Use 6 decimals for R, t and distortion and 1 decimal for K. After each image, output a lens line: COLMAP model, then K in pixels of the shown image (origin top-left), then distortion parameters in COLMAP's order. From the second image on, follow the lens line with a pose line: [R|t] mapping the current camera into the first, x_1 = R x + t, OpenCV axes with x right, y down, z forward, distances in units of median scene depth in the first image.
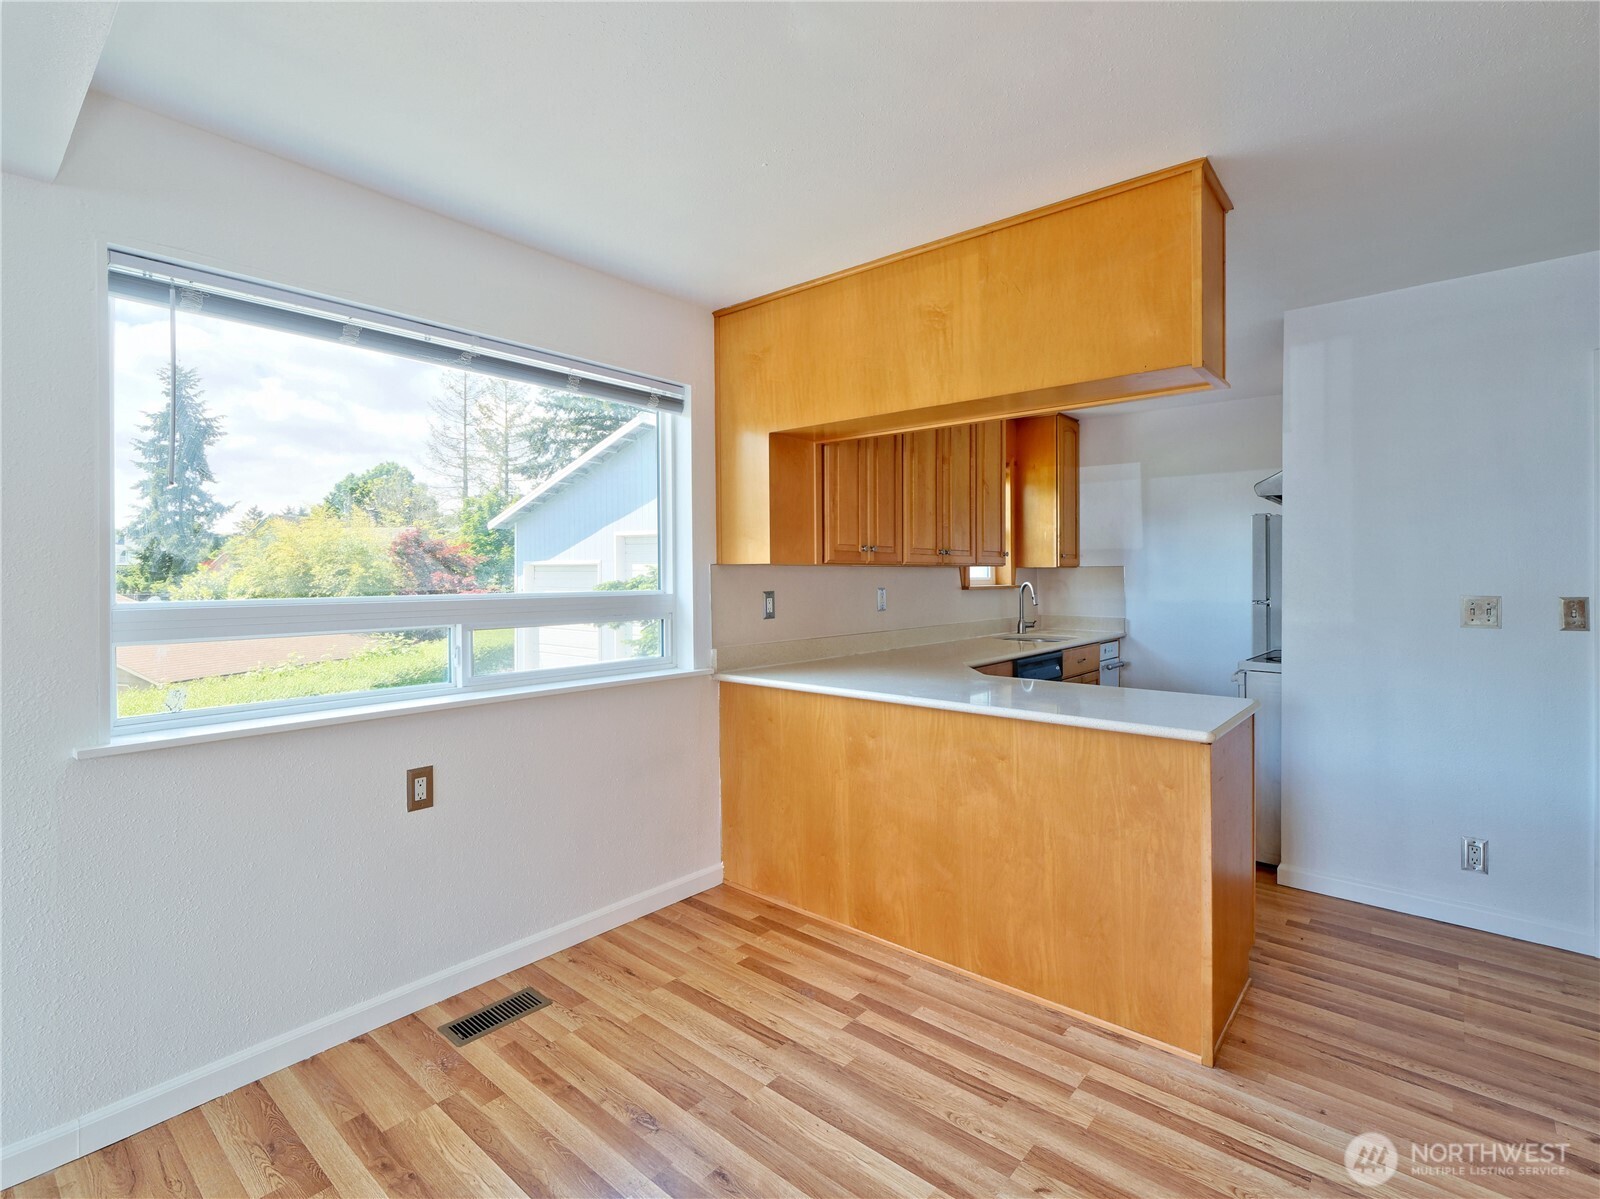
lens RADIAL K [[760.2, 0, 821.8], [0, 760.2, 571.8], [0, 0, 1]] dist [0.006303, -0.001626]
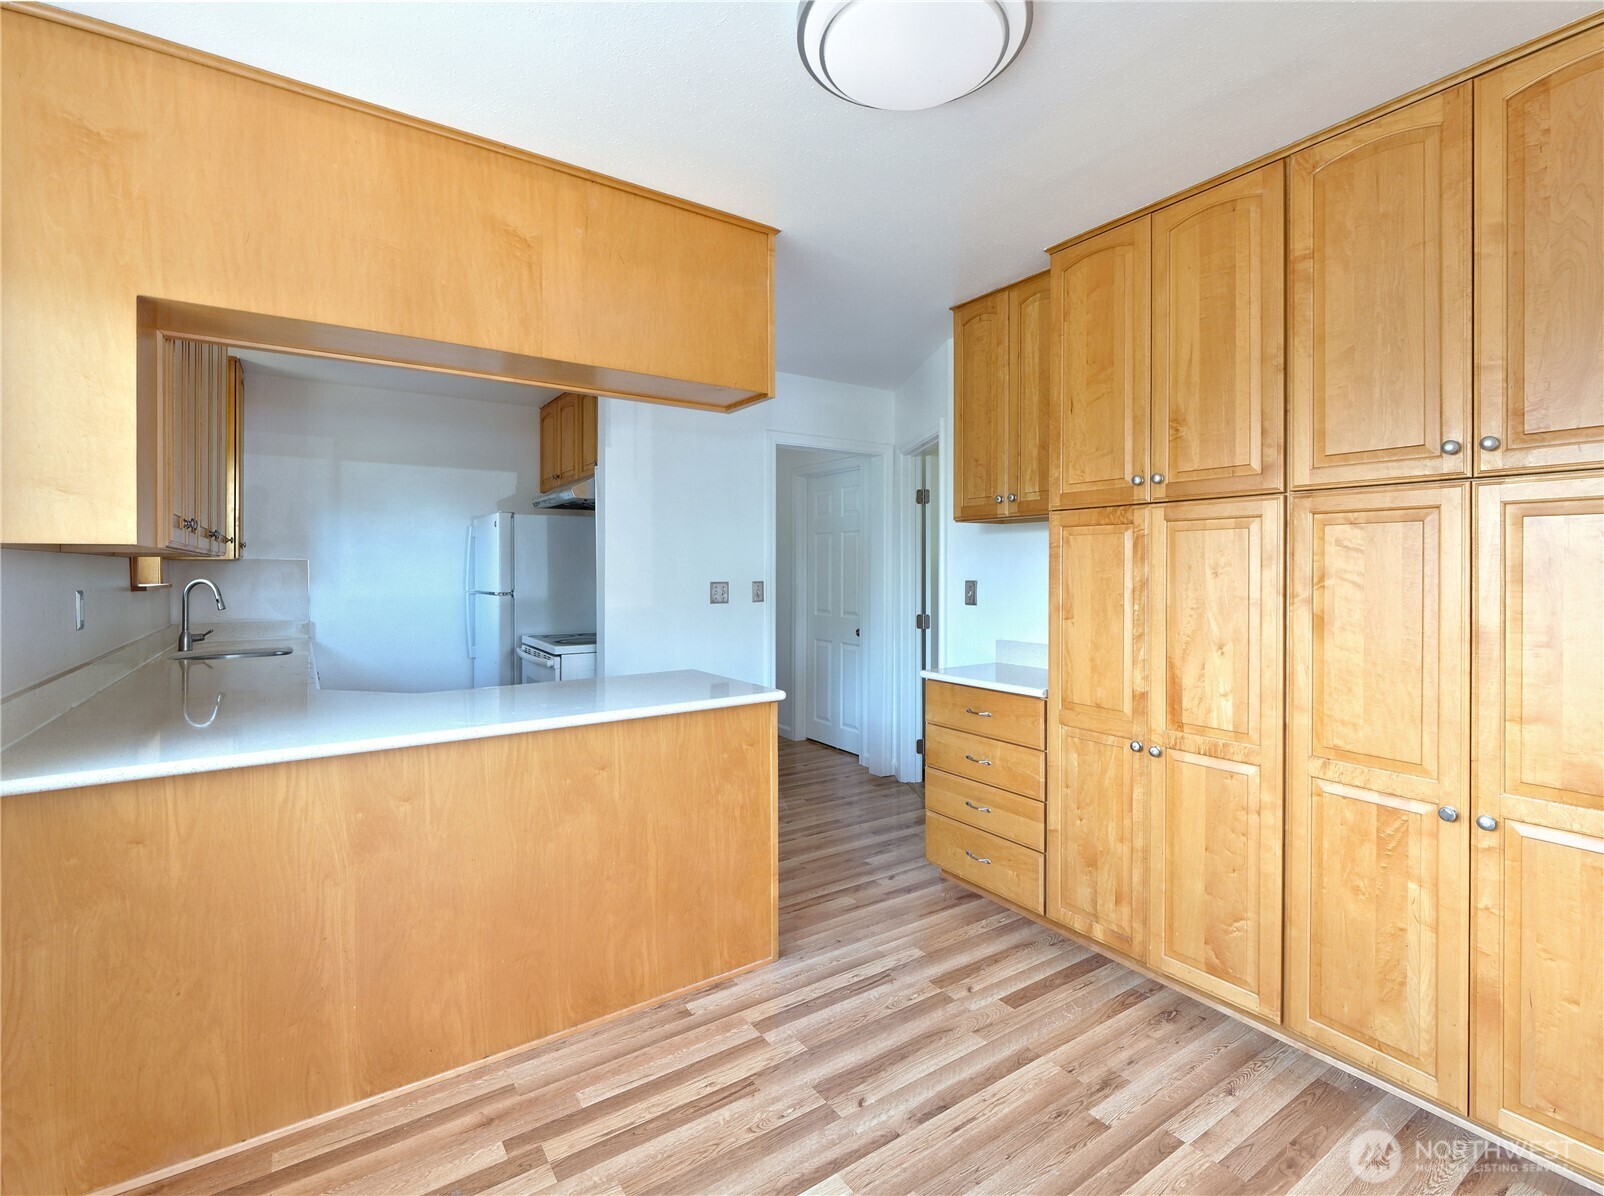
lens RADIAL K [[762.1, 0, 791.3], [0, 762.1, 566.9], [0, 0, 1]] dist [0.006303, -0.001626]
pose [[0.281600, -0.000906, 0.959532, -0.538134], [0.001484, 0.999999, 0.000509, 0.005744], [-0.959531, 0.001280, 0.281601, 0.499961]]
